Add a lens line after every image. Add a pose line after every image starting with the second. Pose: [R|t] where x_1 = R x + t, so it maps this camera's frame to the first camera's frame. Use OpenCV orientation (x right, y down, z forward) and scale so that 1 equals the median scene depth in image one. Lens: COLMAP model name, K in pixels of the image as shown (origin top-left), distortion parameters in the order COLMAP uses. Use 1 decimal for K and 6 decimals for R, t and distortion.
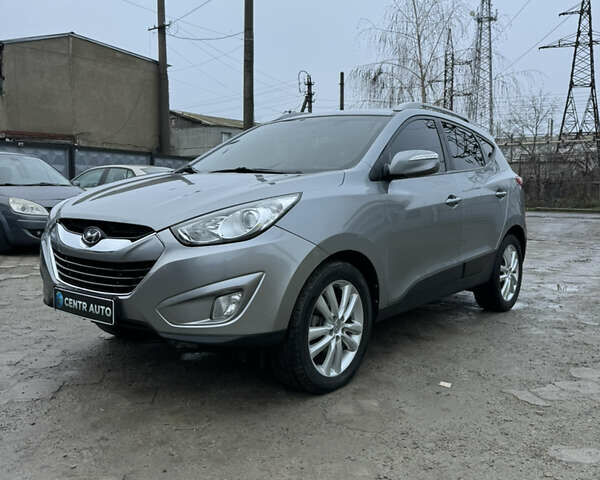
lens RADIAL K [[558.3, 0, 299.3], [0, 558.3, 246.8], [0, 0, 1]] dist [0.190592, -0.389149]
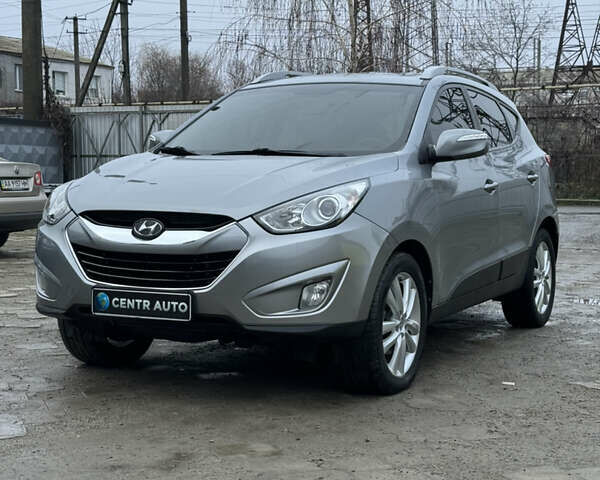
lens RADIAL K [[1118.8, 0, 301.5], [0, 1118.8, 259.4], [0, 0, 1]] dist [0.154494, -0.061144]
pose [[0.978325, -0.024029, 0.205676, -0.447161], [0.028163, 0.999455, -0.017196, 0.061905], [-0.205151, 0.022616, 0.978469, -0.734613]]
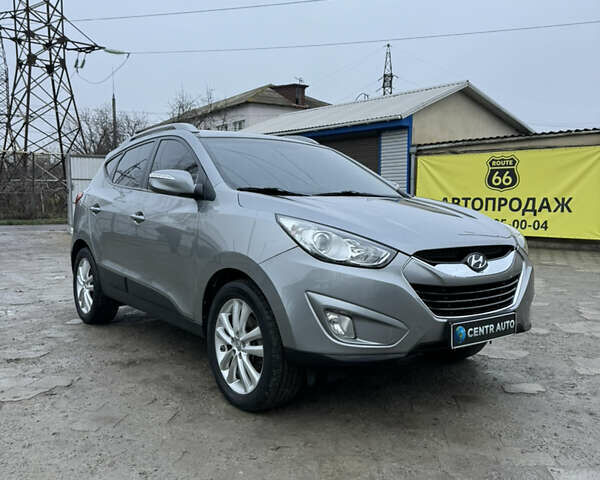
lens RADIAL K [[558.3, 0, 299.3], [0, 558.3, 246.8], [0, 0, 1]] dist [0.190592, -0.389149]
pose [[0.246538, -0.085255, 0.965376, -1.296925], [0.097894, 0.993219, 0.062714, -0.128263], [-0.964176, 0.079043, 0.253212, 0.946395]]
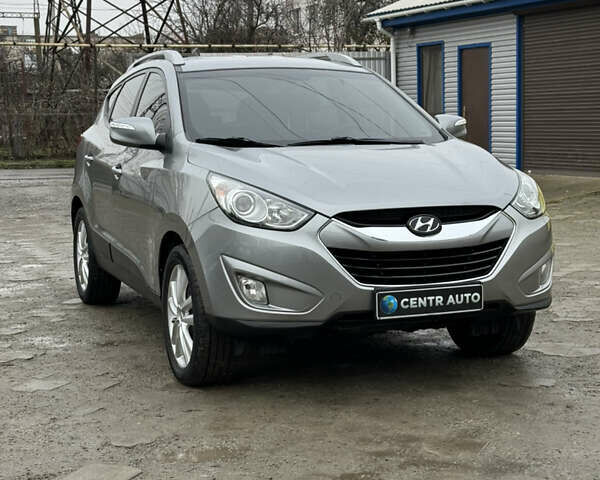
lens RADIAL K [[1118.8, 0, 301.5], [0, 1118.8, 259.4], [0, 0, 1]] dist [0.154494, -0.061144]
pose [[0.504753, -0.128639, 0.853625, -1.802616], [0.111701, 0.990255, 0.083180, -0.121797], [-0.856006, 0.053365, 0.514203, 0.226988]]
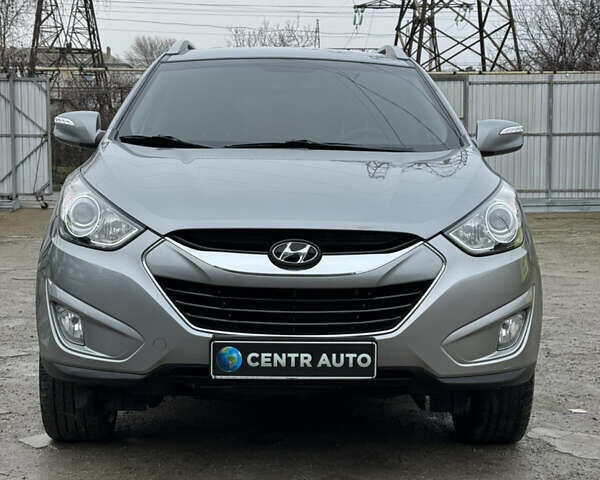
lens RADIAL K [[1118.8, 0, 301.5], [0, 1118.8, 259.4], [0, 0, 1]] dist [0.154494, -0.061144]
pose [[0.765899, -0.063300, 0.639838, -1.070503], [0.064366, 0.997691, 0.021656, -0.035724], [-0.639731, 0.024597, 0.768205, 0.002821]]
